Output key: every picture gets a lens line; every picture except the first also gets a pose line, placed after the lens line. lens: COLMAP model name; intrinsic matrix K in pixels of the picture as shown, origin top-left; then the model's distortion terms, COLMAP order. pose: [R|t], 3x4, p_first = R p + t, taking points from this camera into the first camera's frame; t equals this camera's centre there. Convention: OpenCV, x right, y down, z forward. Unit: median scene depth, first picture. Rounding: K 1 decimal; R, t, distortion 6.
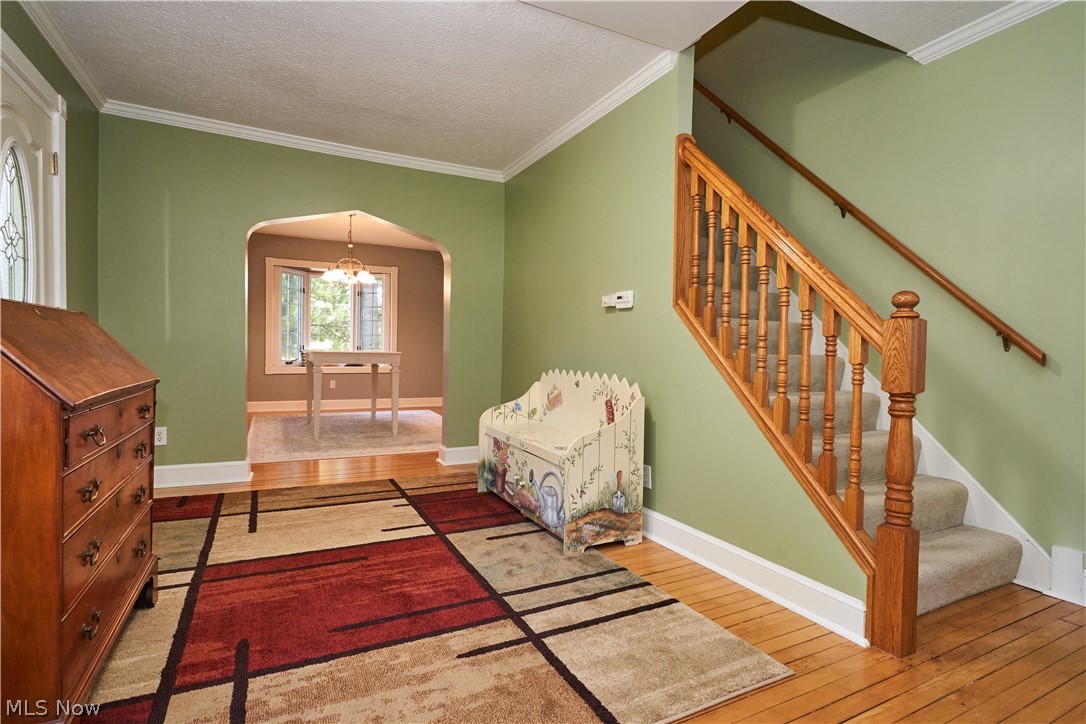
lens RADIAL K [[534.7, 0, 539.2], [0, 534.7, 357.1], [0, 0, 1]] dist [-0.001739, 0.000780]
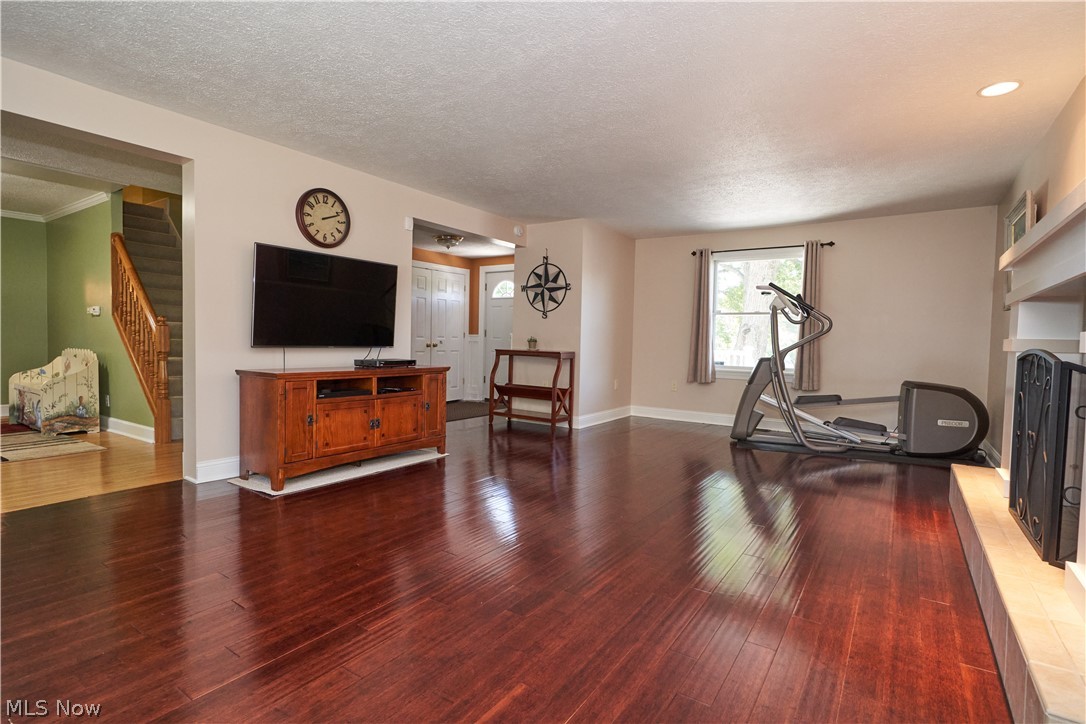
lens RADIAL K [[534.7, 0, 534.7], [0, 534.7, 362.6], [0, 0, 1]] dist [-0.001739, 0.000780]
pose [[0.877093, -0.015189, 0.480081, 0.669271], [0.001886, 0.999601, 0.028181, 0.029713], [-0.480317, -0.023811, 0.876772, -1.557922]]
